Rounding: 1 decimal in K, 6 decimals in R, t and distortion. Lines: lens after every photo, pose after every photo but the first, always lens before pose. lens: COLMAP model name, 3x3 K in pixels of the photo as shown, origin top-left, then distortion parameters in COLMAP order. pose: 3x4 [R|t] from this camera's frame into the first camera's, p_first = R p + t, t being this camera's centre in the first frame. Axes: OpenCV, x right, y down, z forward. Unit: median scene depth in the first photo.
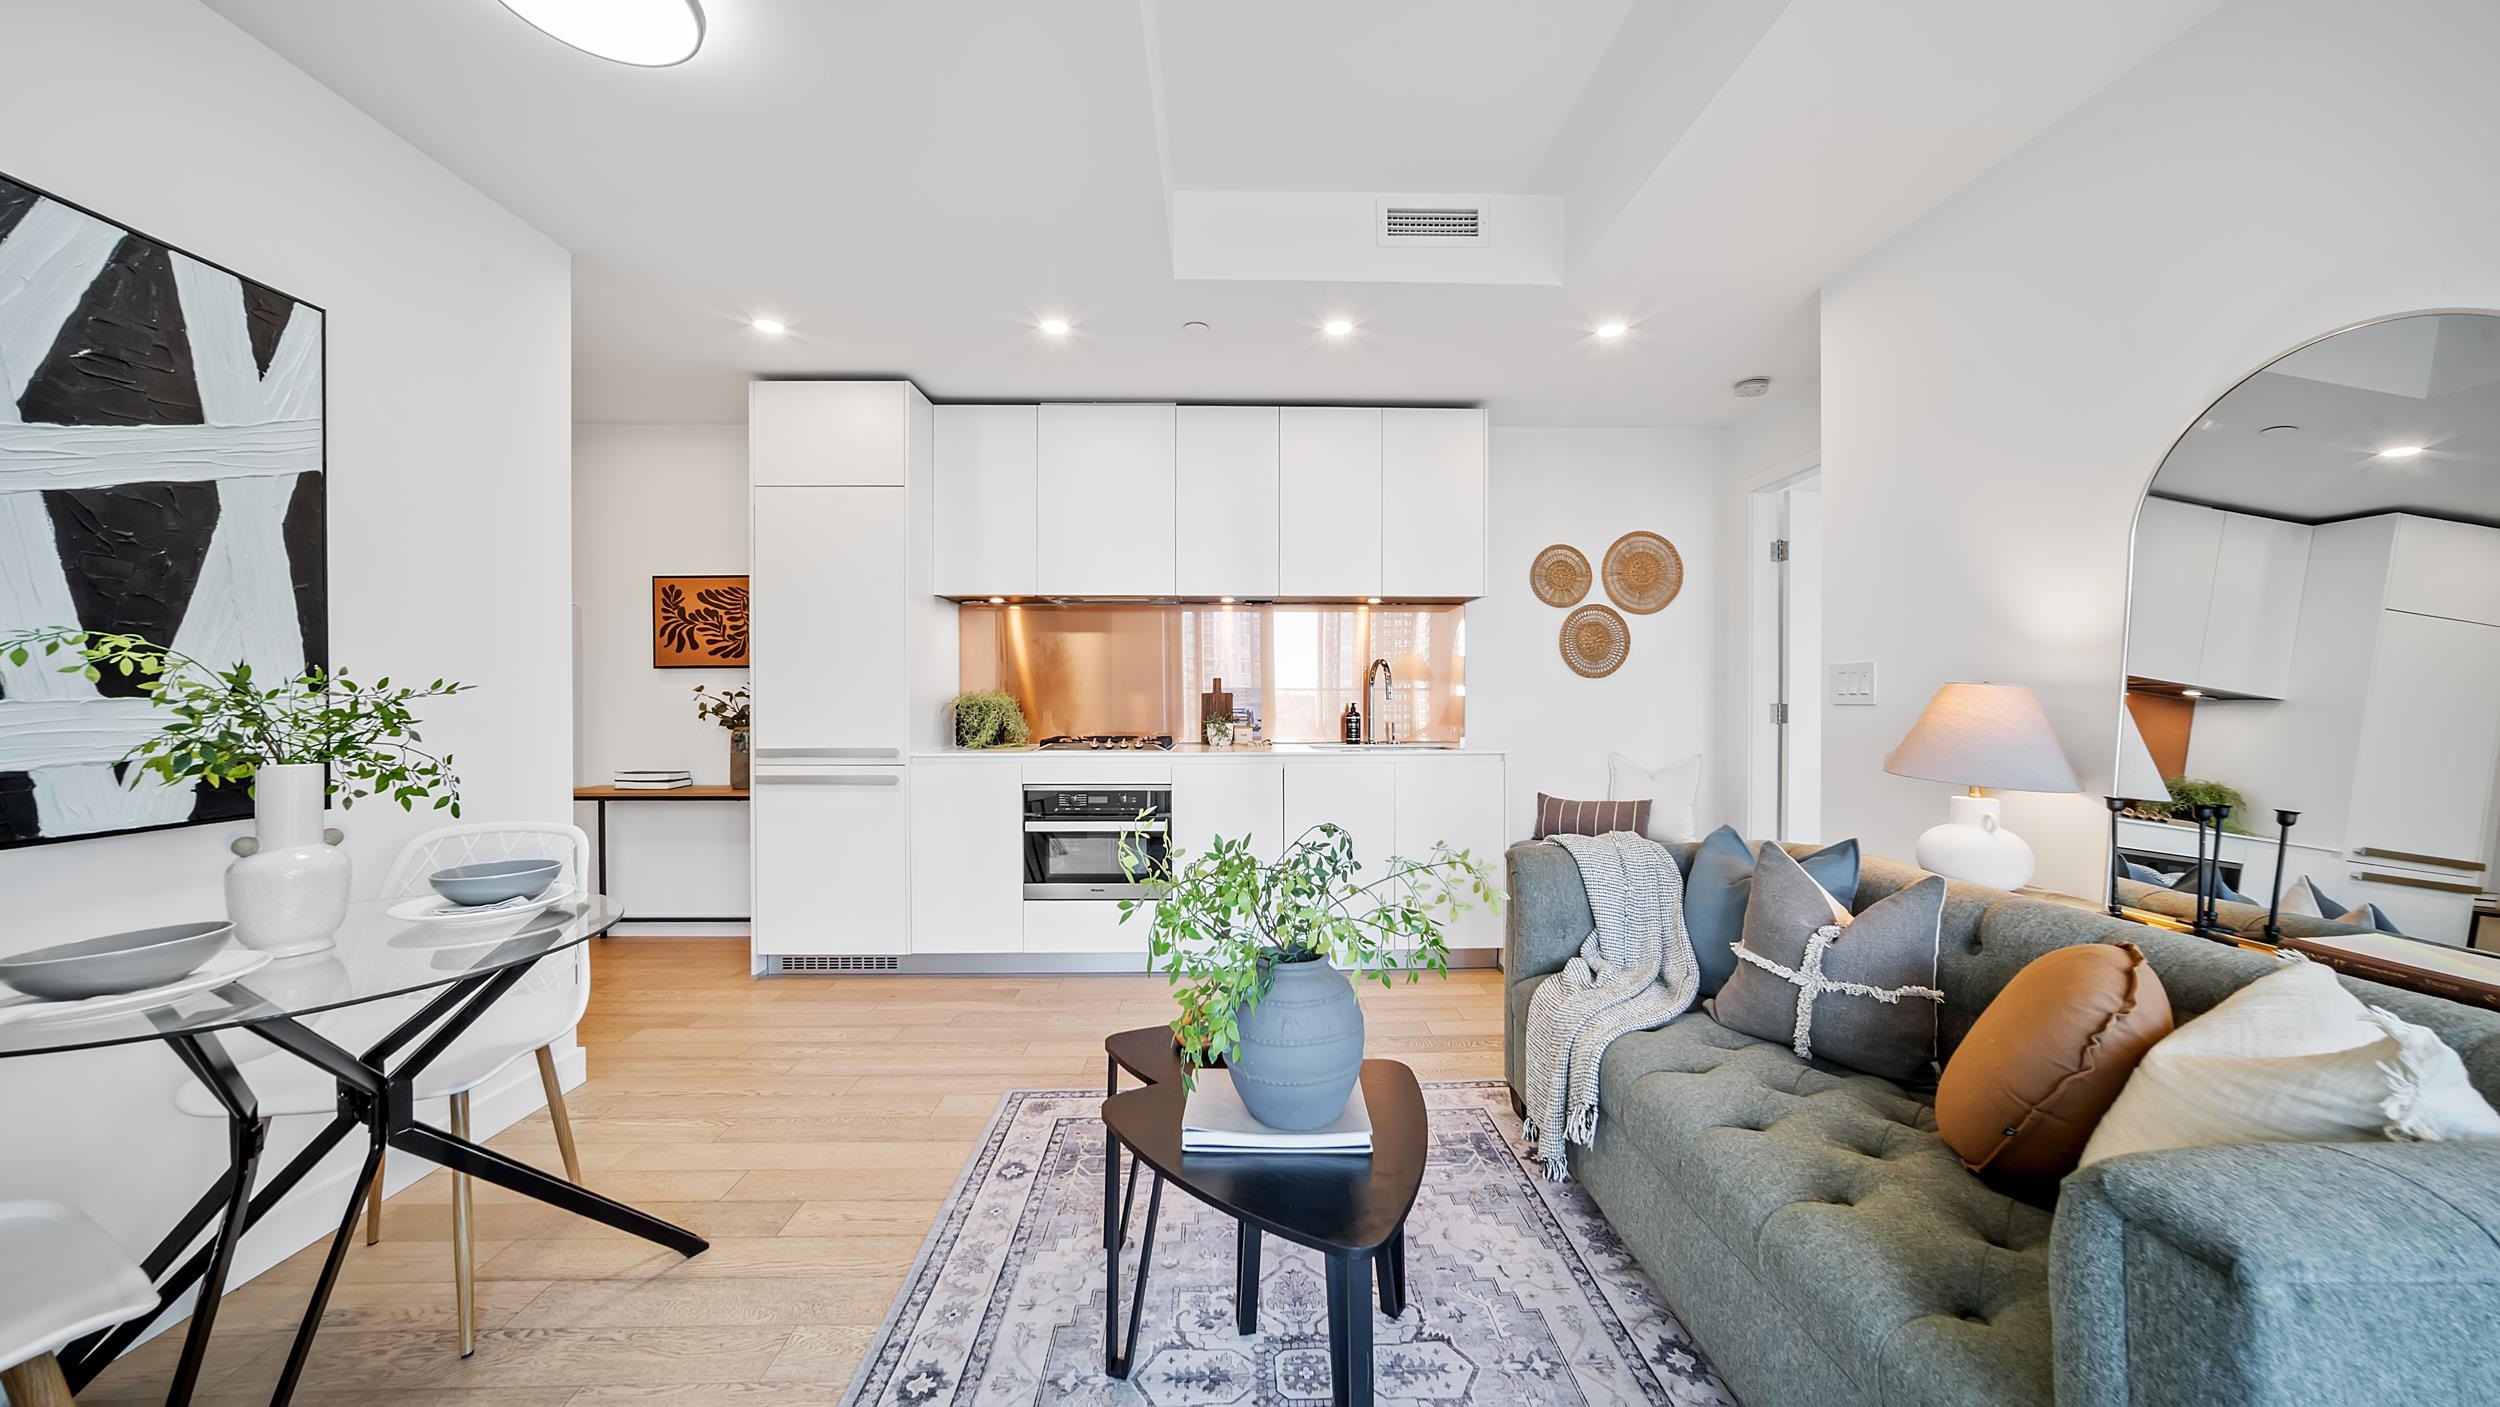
lens RADIAL K [[849.0, 0, 1238.3], [0, 849.0, 695.9], [0, 0, 1]] dist [-0.018168, 0.005939]
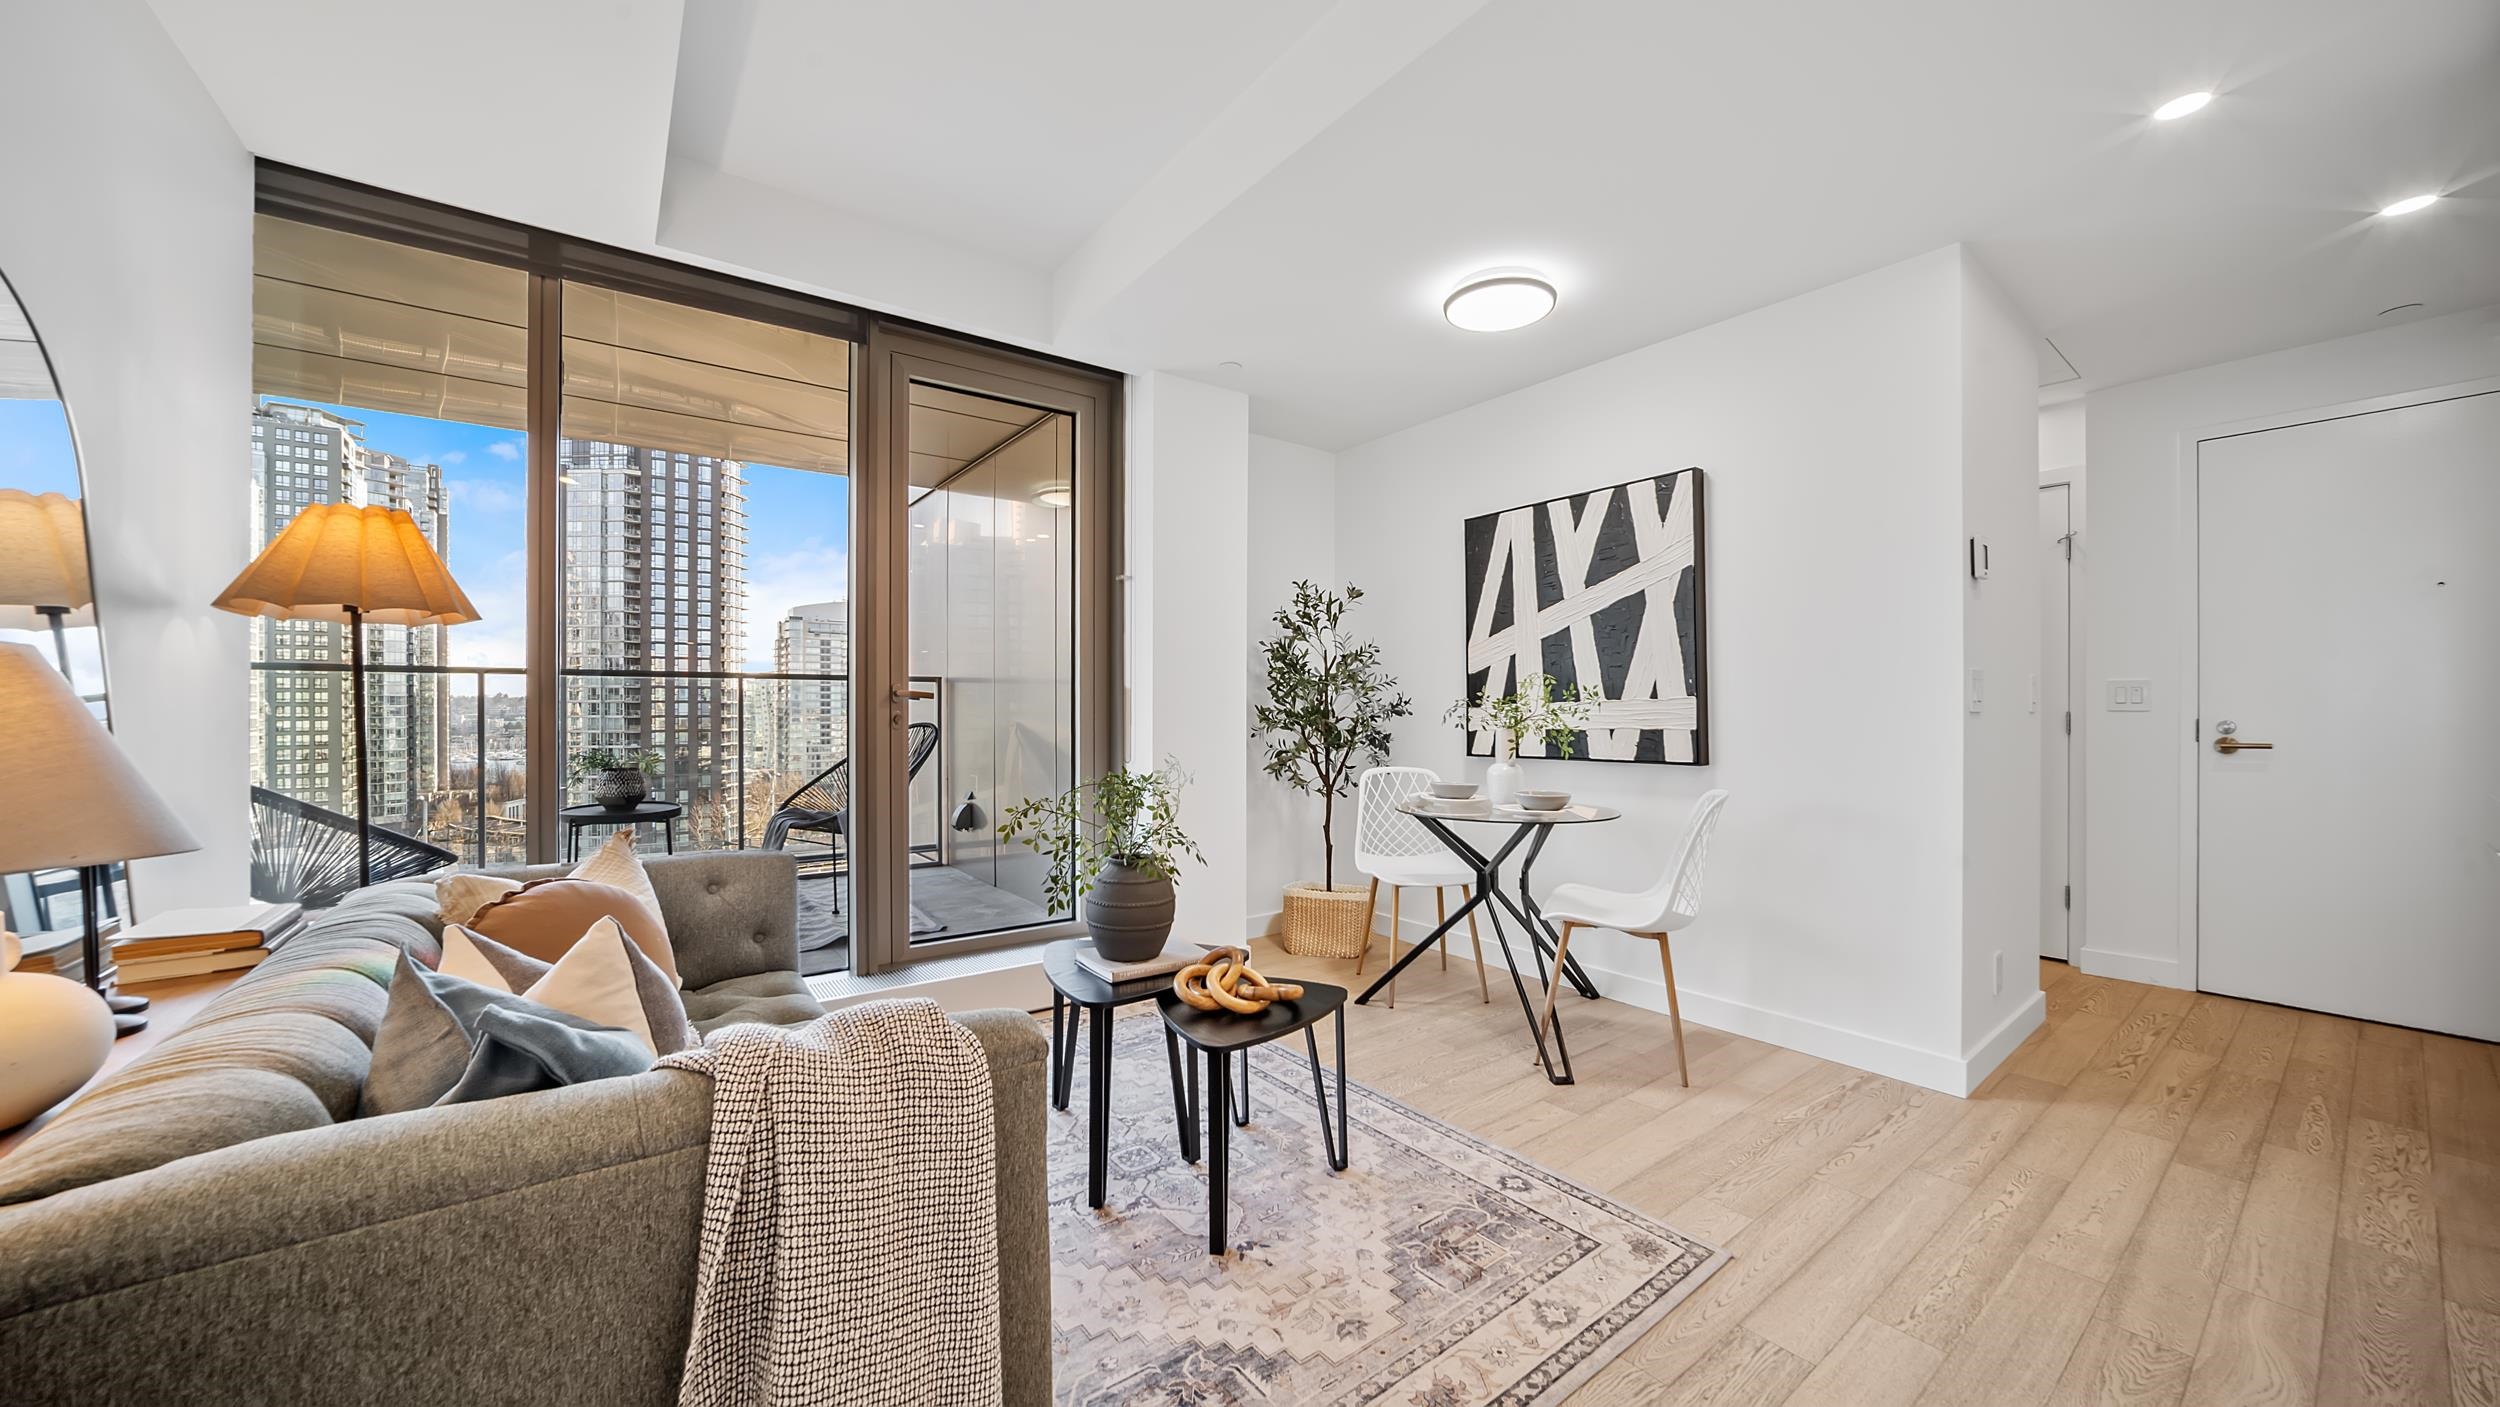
lens RADIAL K [[886.0, 0, 1228.4], [0, 886.0, 717.9], [0, 0, 1]] dist [-0.024779, 0.000986]
pose [[-0.817842, -0.001293, -0.575441, 0.748034], [-0.010481, 0.999865, 0.012649, 0.028253], [0.575347, 0.016376, -0.817746, 2.099165]]
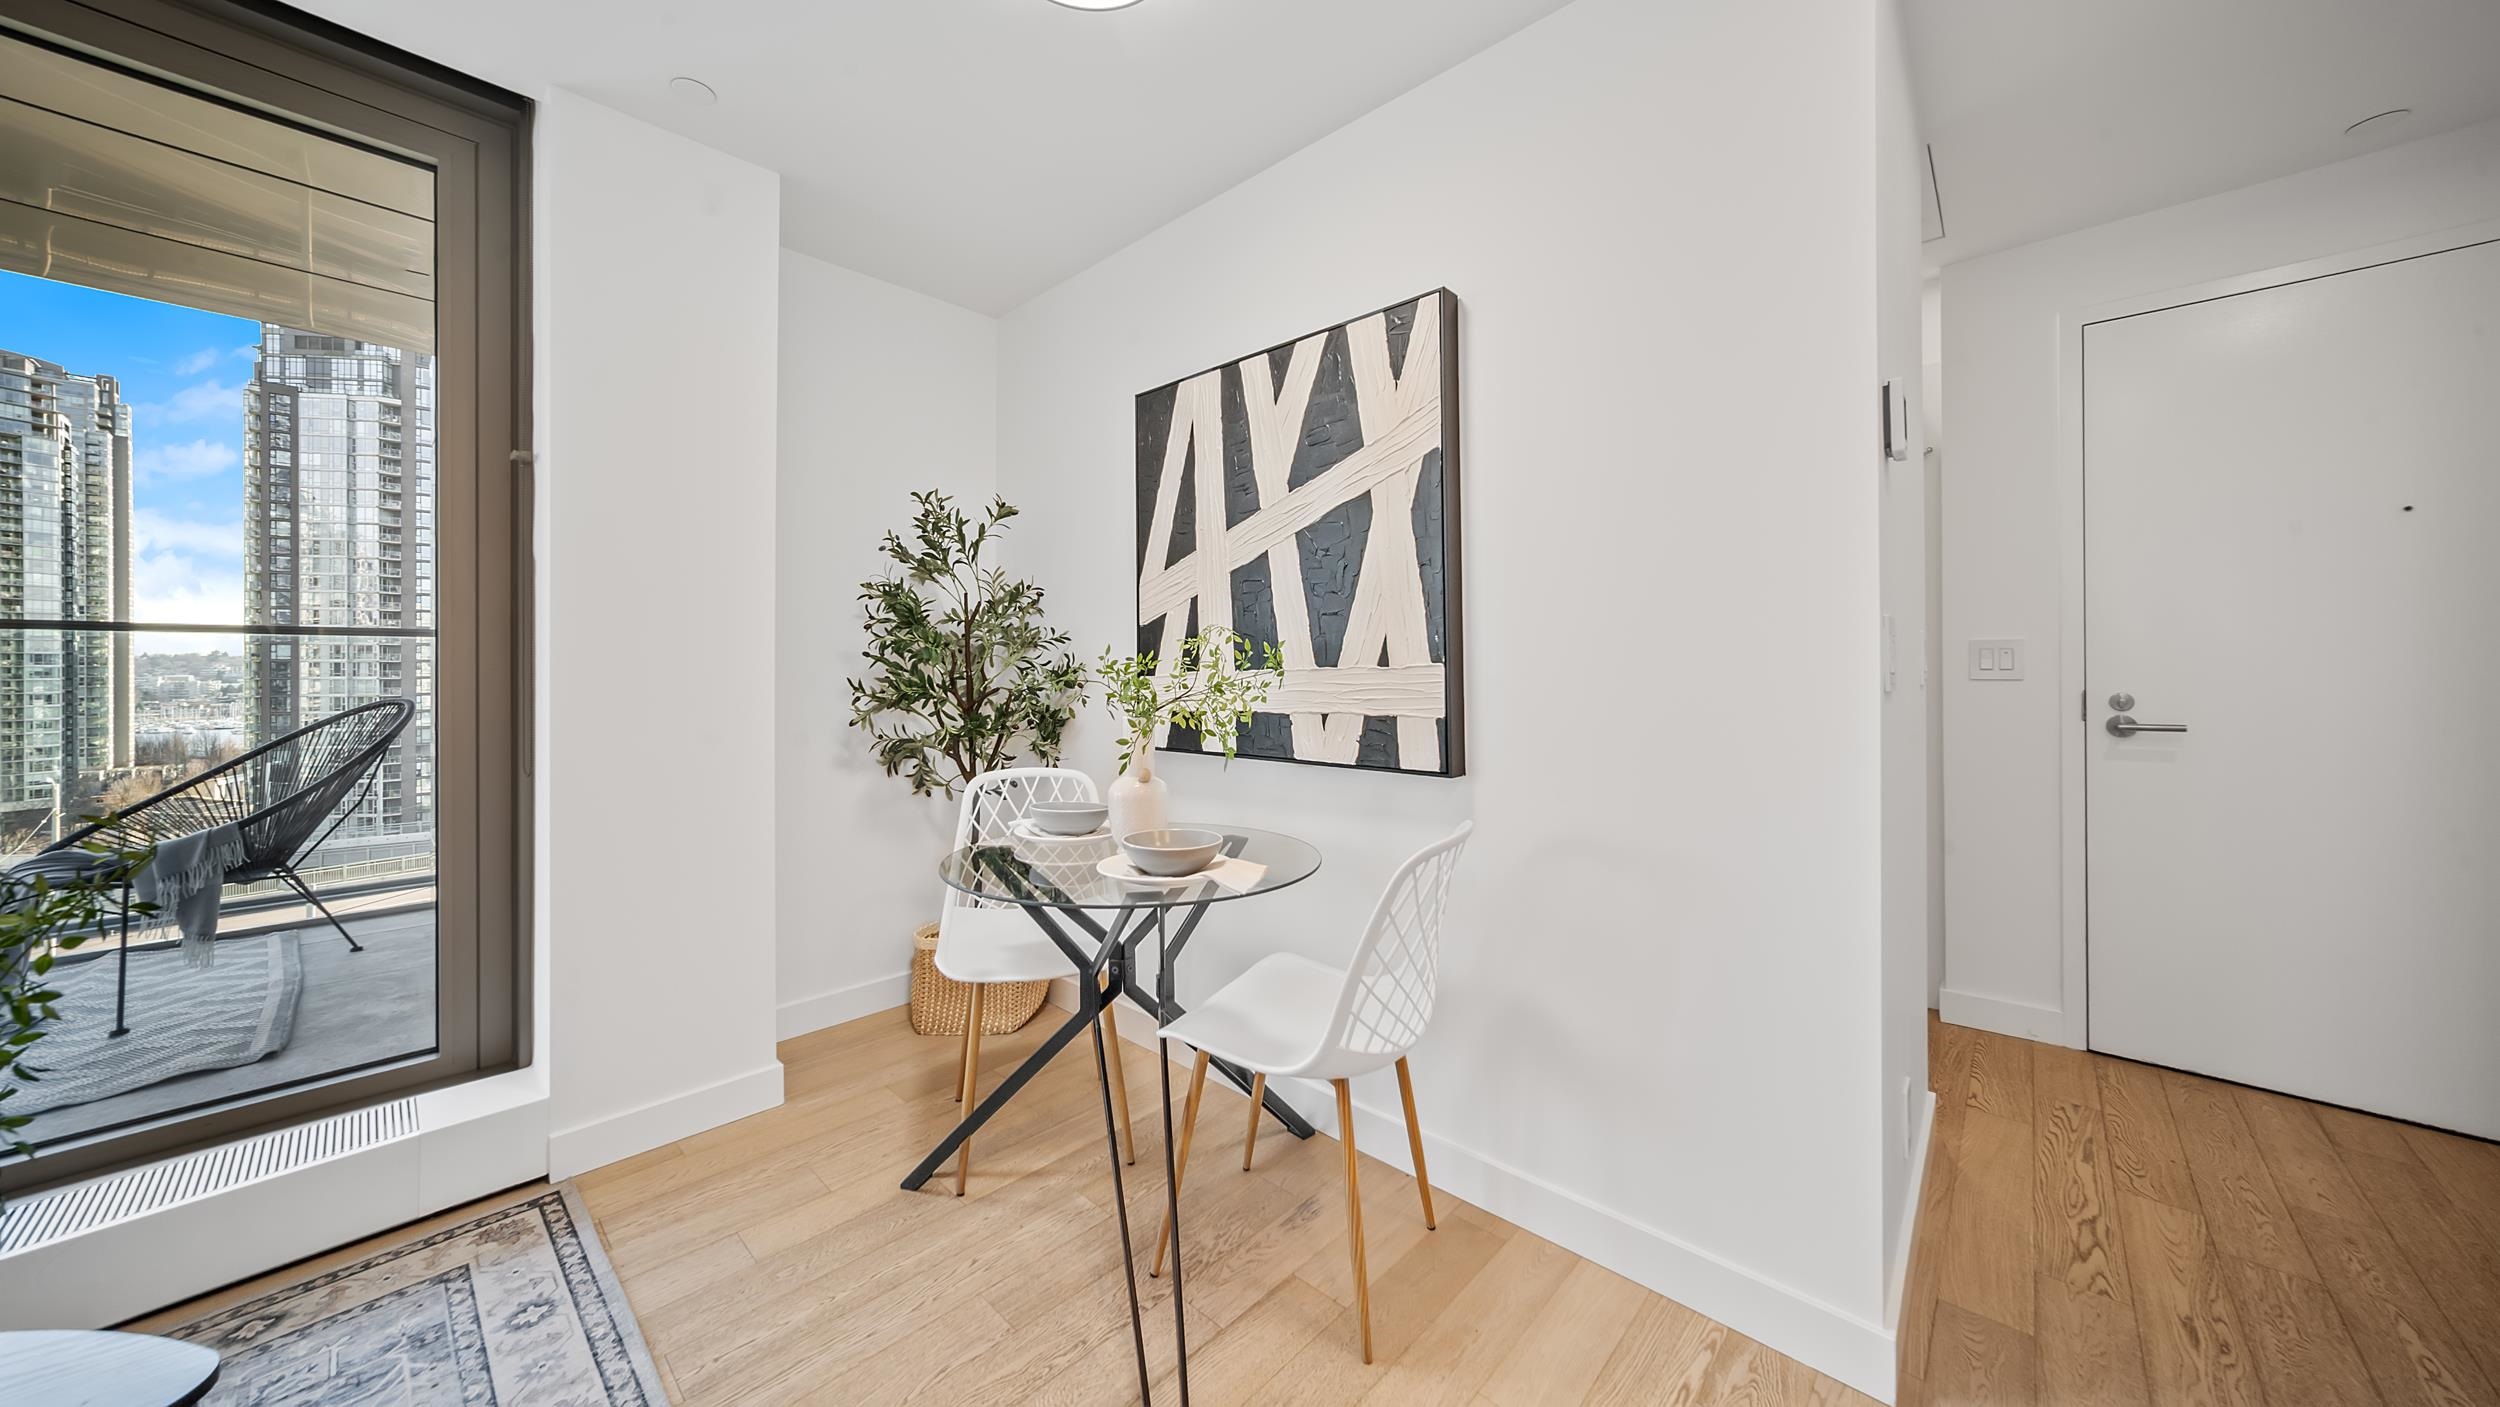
lens RADIAL K [[849.0, 0, 1241.5], [0, 849.0, 673.3], [0, 0, 1]] dist [-0.018168, 0.005939]
pose [[-0.698413, -0.002084, -0.715692, -0.212930], [-0.009769, 0.999930, 0.006622, 0.003953], [0.715628, 0.011617, -0.698385, 1.702329]]
